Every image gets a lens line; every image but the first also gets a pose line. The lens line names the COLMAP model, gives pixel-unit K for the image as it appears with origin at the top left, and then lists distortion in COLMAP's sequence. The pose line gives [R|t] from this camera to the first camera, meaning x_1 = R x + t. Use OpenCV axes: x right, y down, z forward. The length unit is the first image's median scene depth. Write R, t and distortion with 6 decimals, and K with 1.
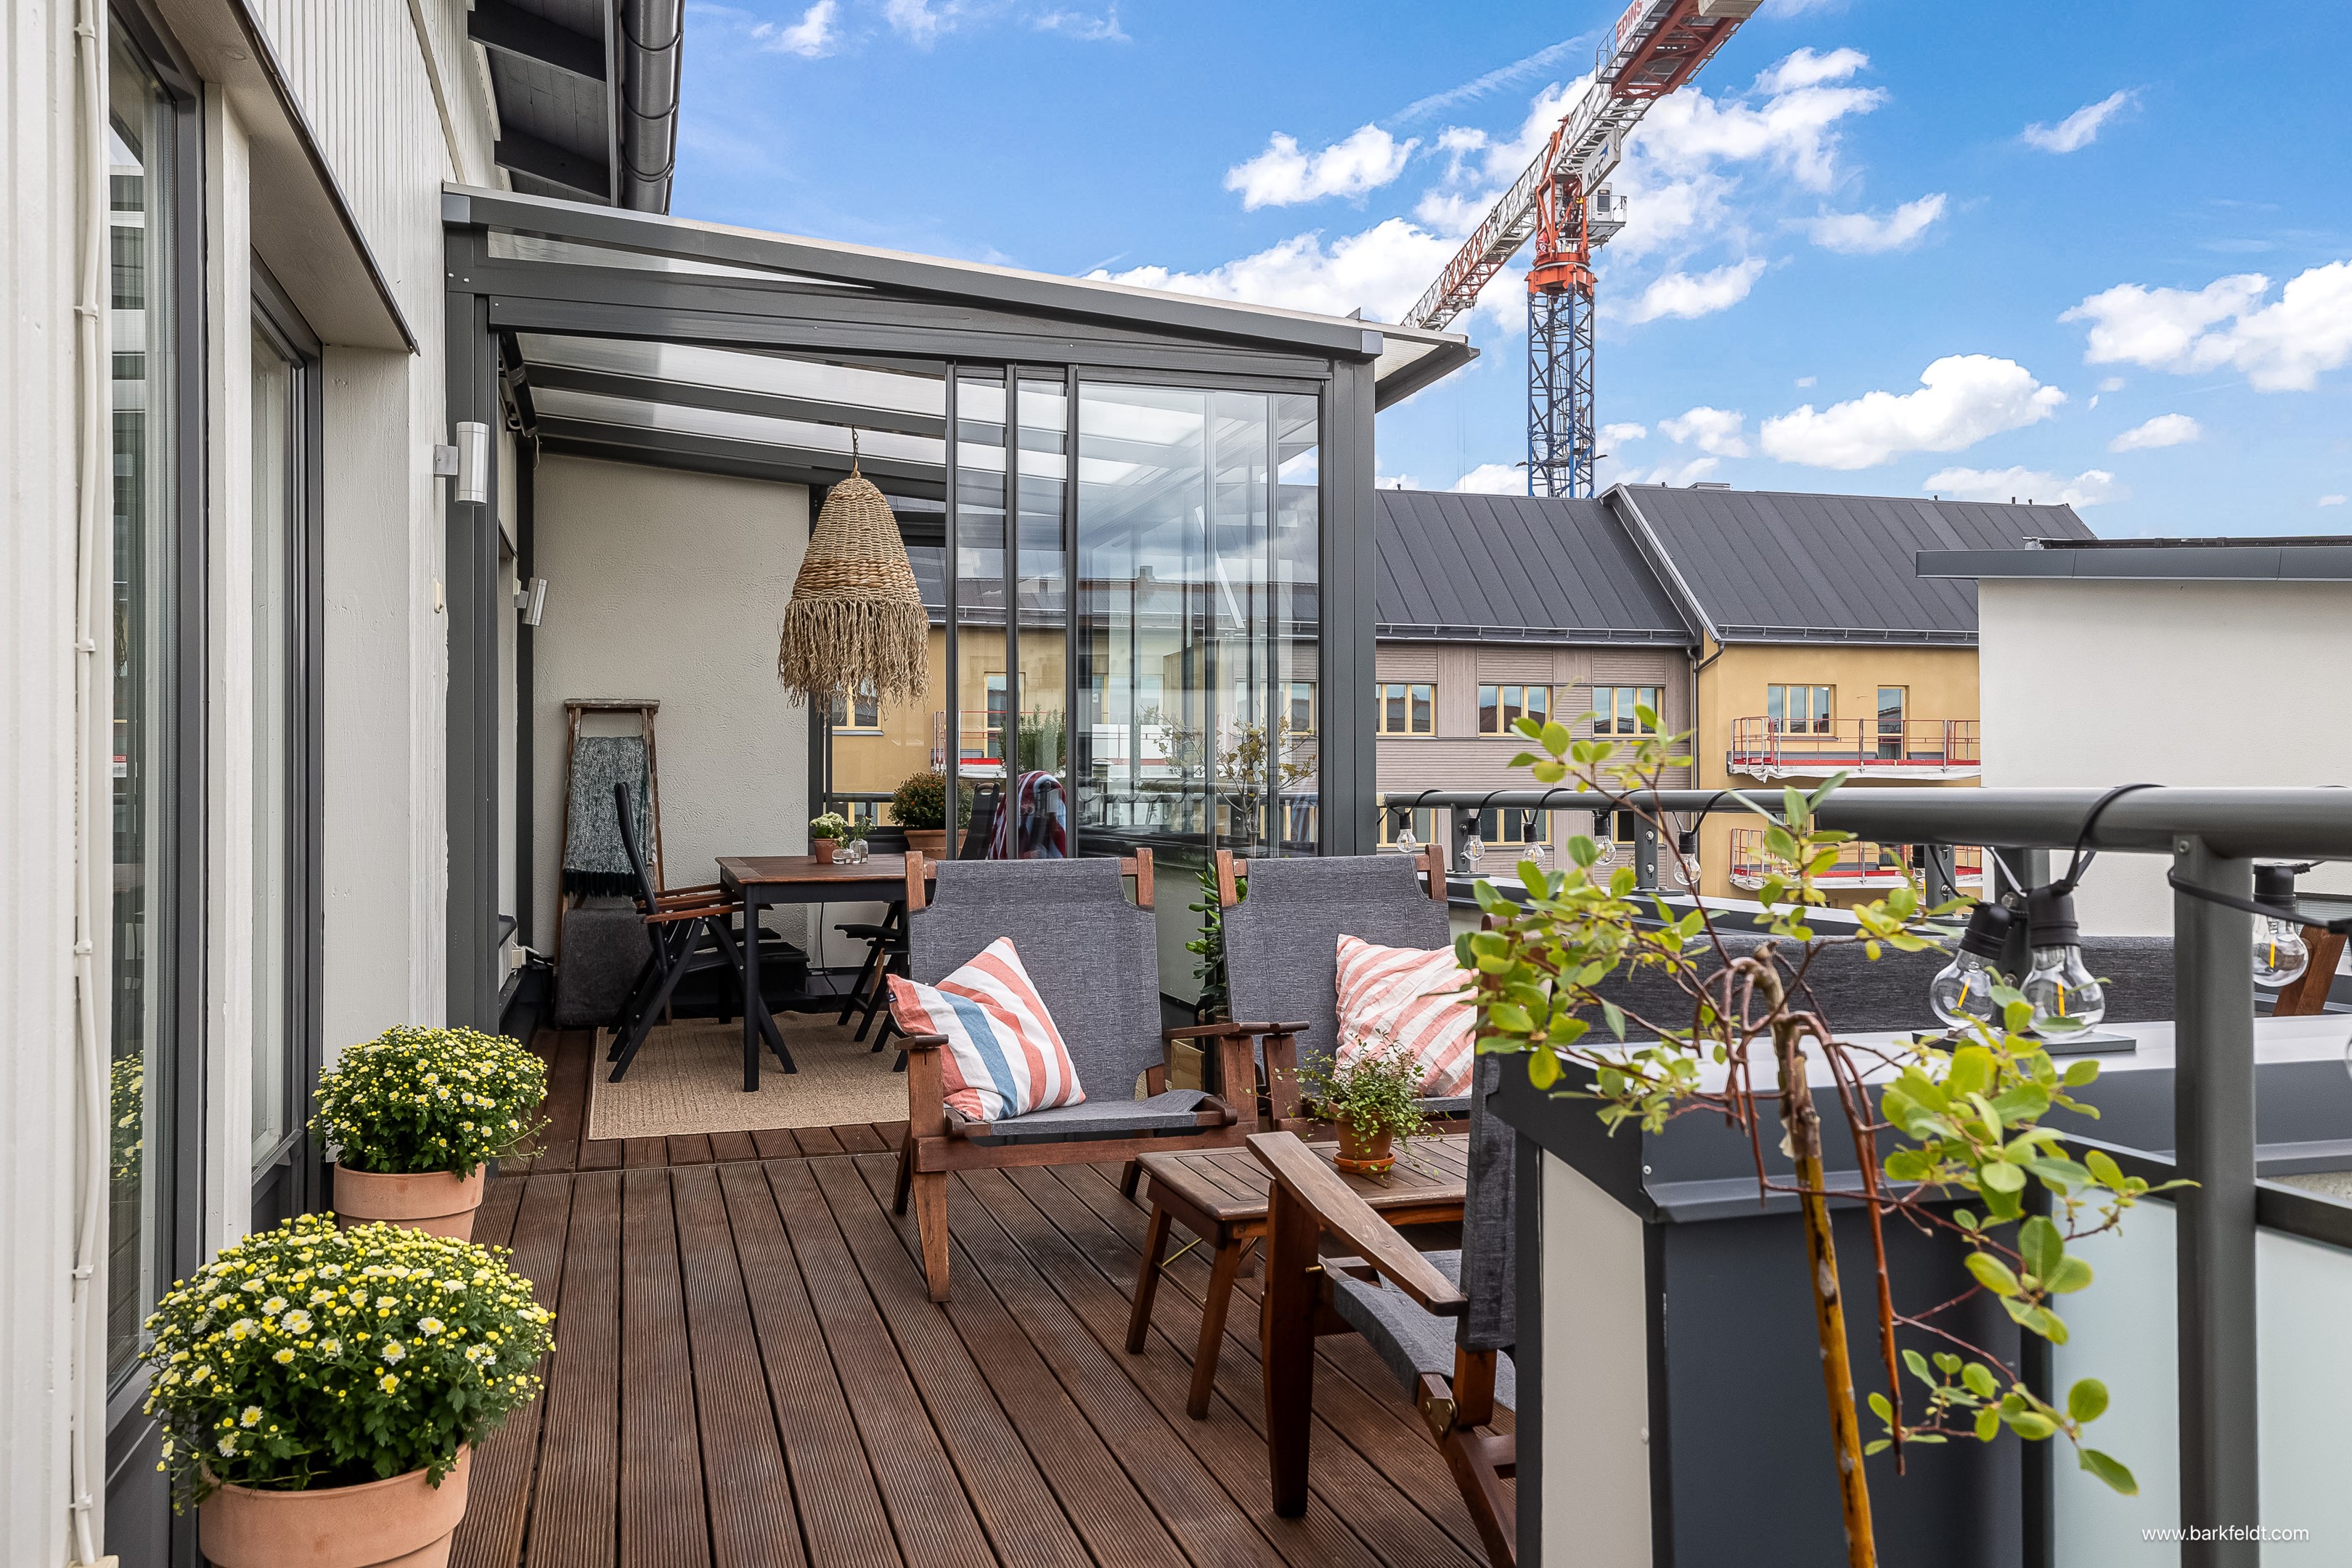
lens RADIAL K [[1932.3, 0, 1214.5], [0, 1932.3, 786.5], [0, 0, 1]] dist [0.033329, -0.002314]
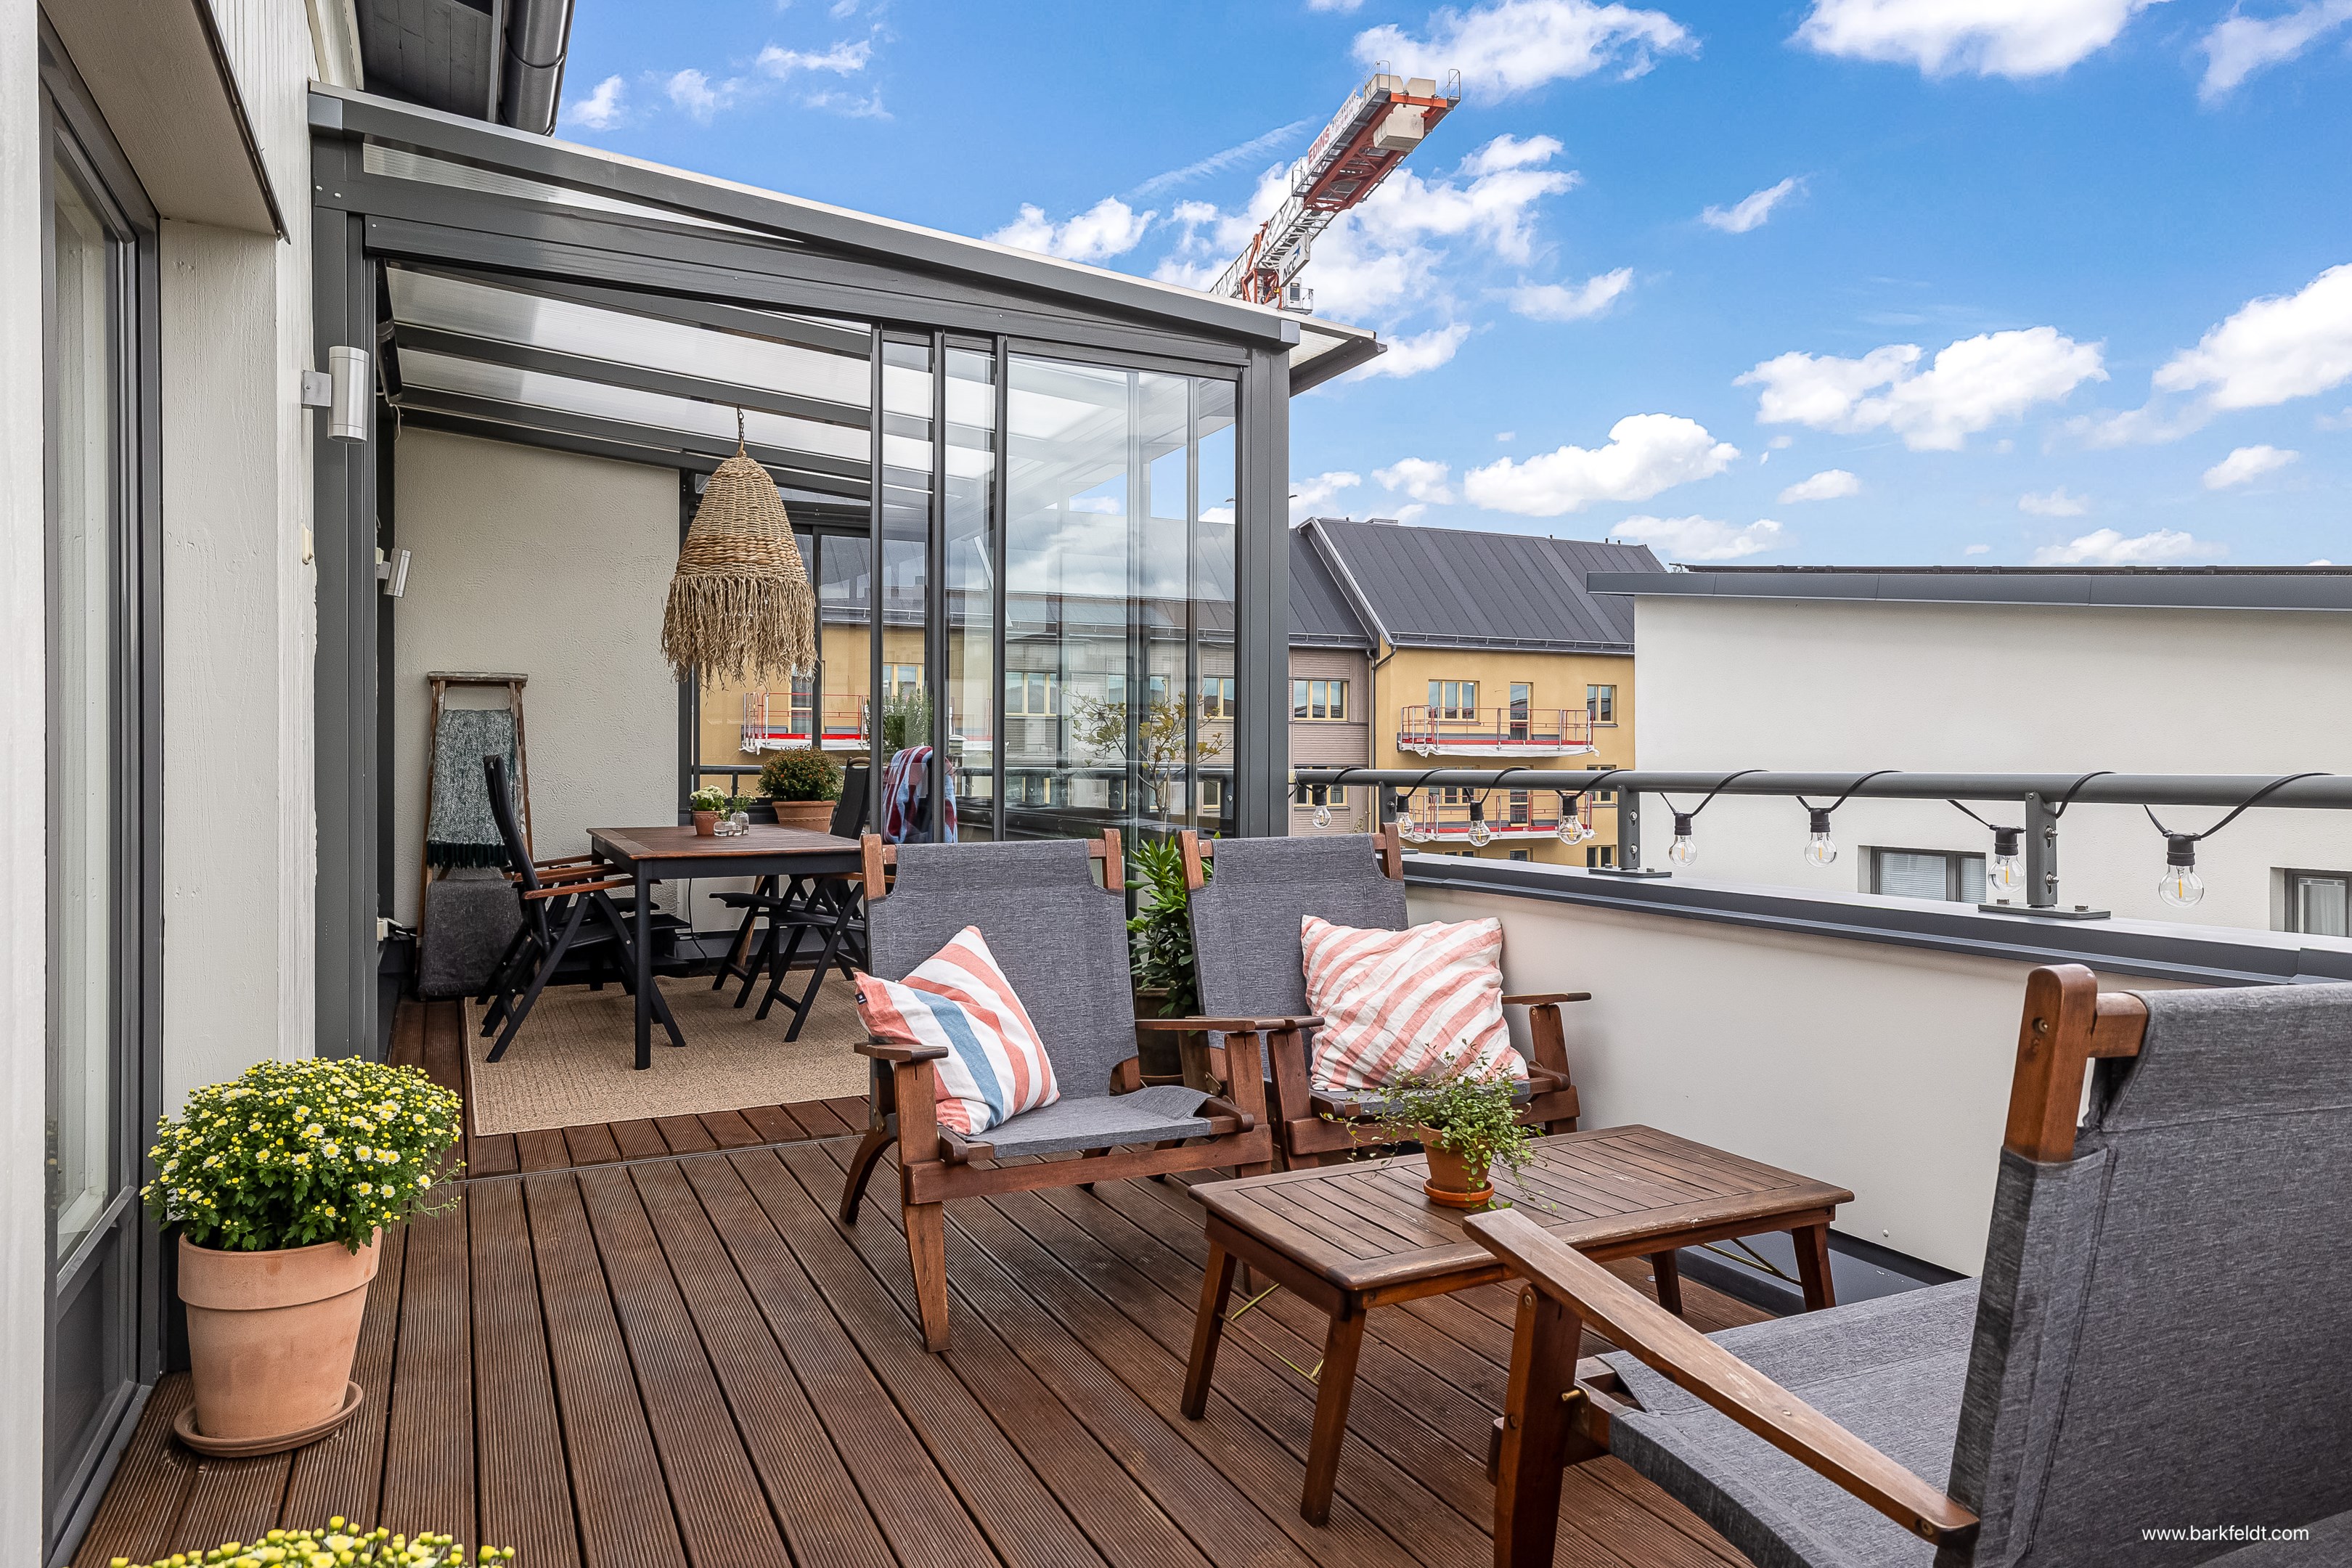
lens RADIAL K [[1514.6, 0, 1210.9], [0, 1514.6, 774.5], [0, 0, 1]] dist [0.019273, 0.000680]
pose [[0.985261, 0.003066, 0.171030, -0.073523], [-0.004904, 0.999935, 0.010321, -0.001922], [-0.170987, -0.011008, 0.985212, 0.160084]]
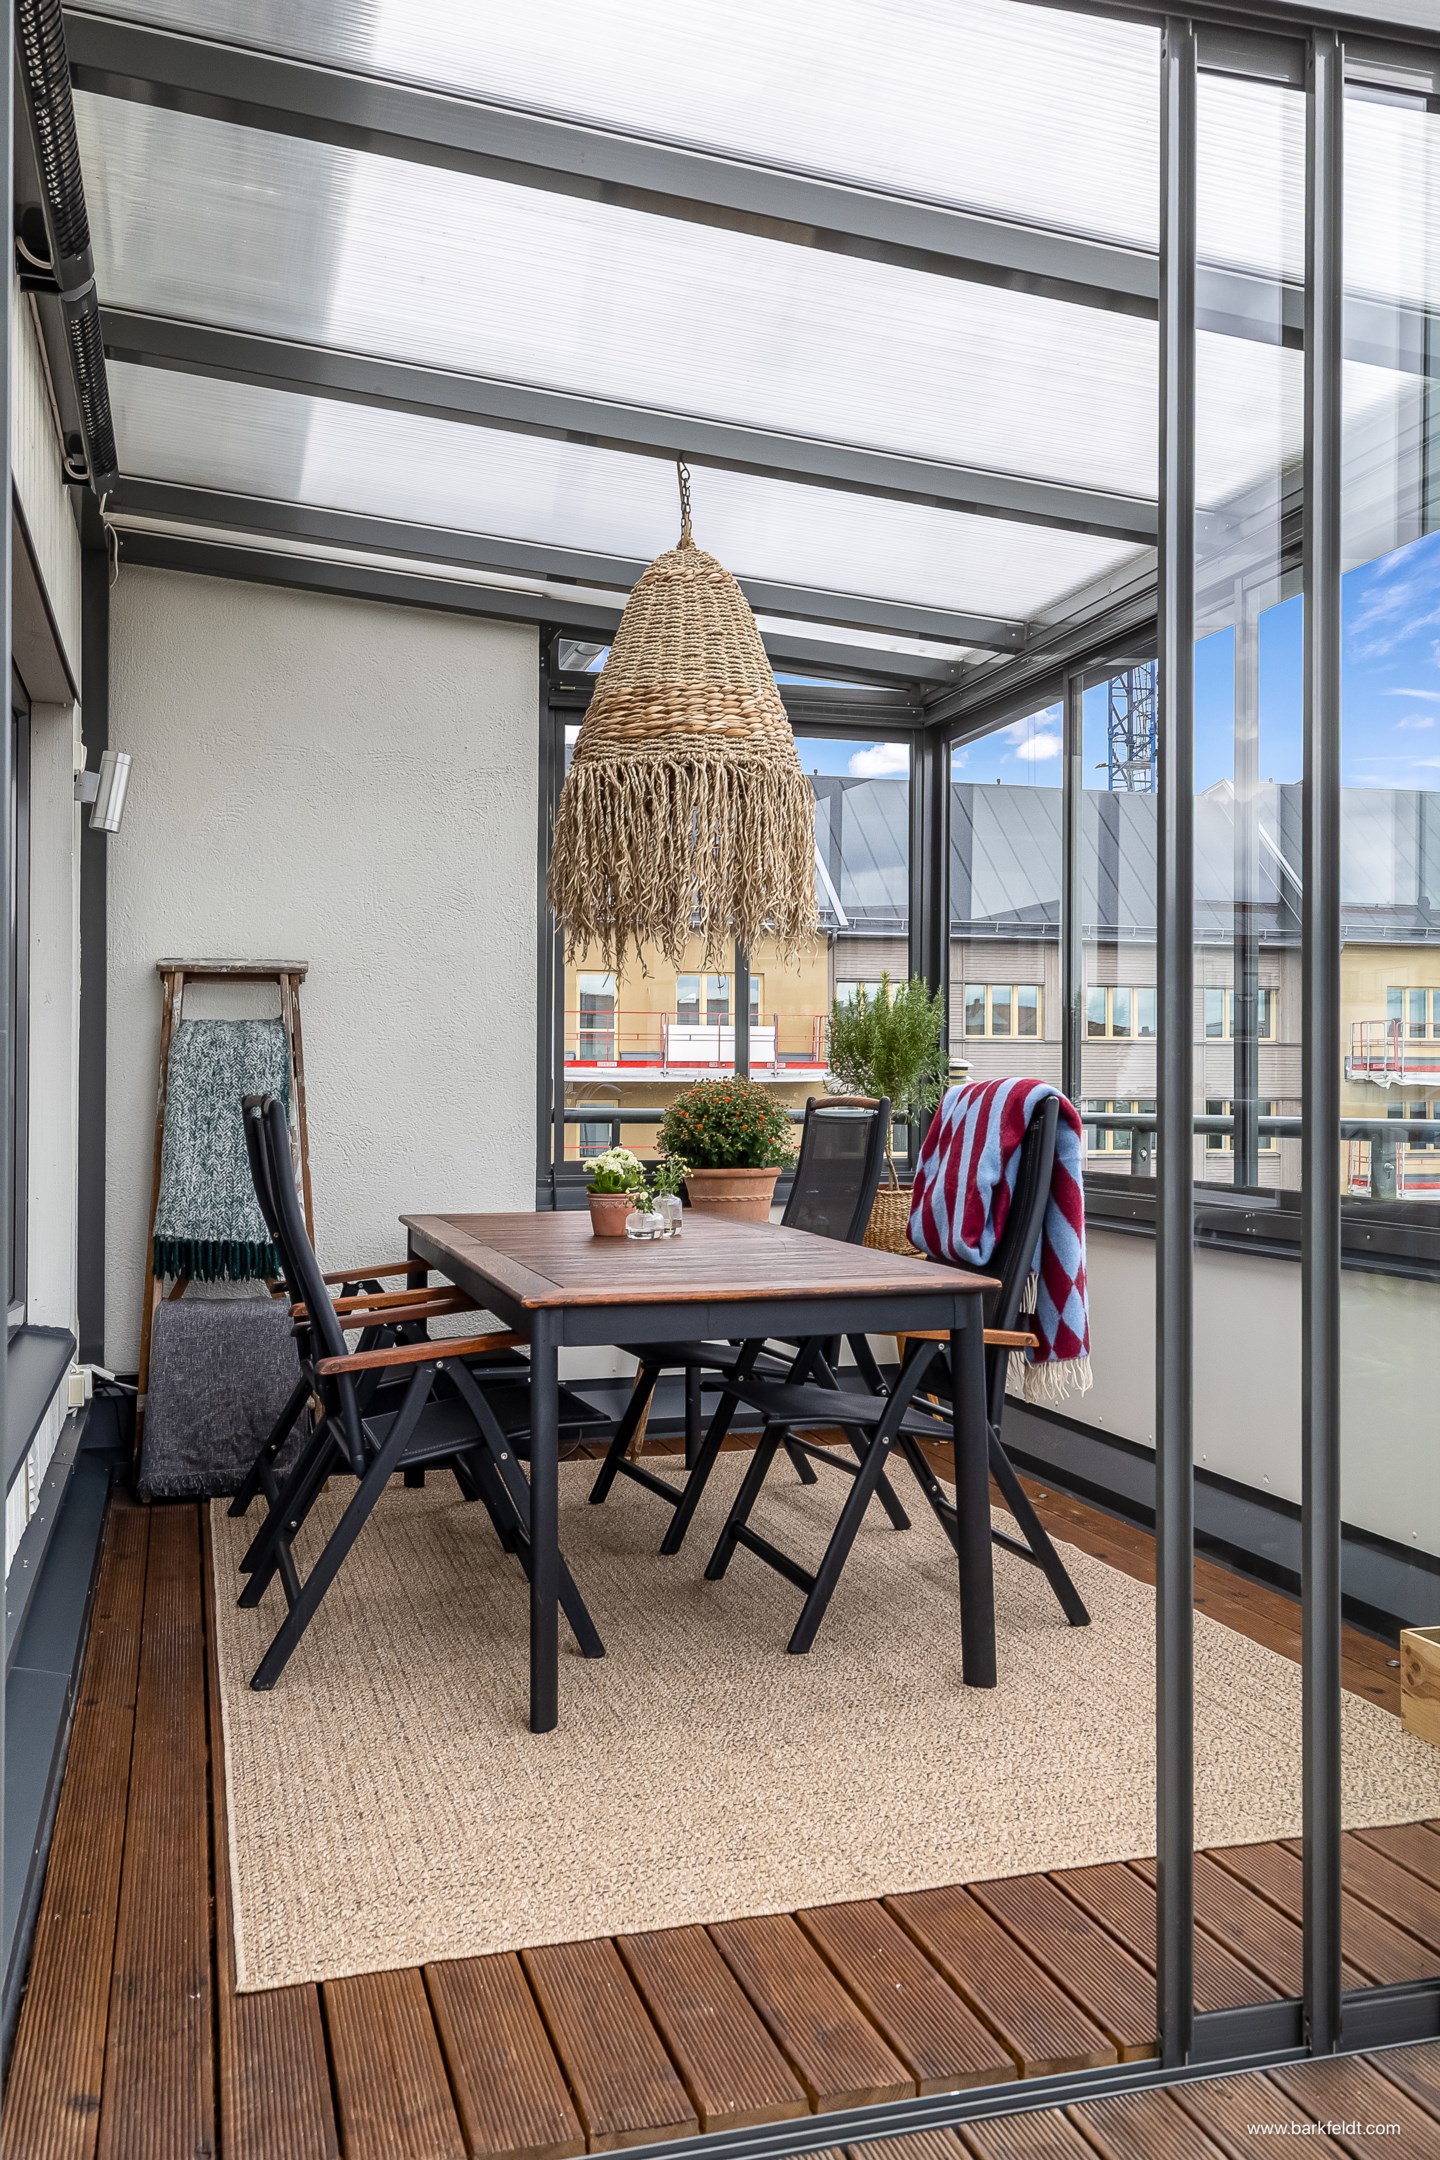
lens RADIAL K [[1702.2, 0, 693.1], [0, 1702.2, 1082.7], [0, 0, 1]] dist [0.024339, 0.003037]
pose [[0.999974, 0.003449, -0.006363, -0.168994], [-0.003467, 0.999990, -0.002834, -0.004536], [0.006354, 0.002856, 0.999976, 0.481071]]
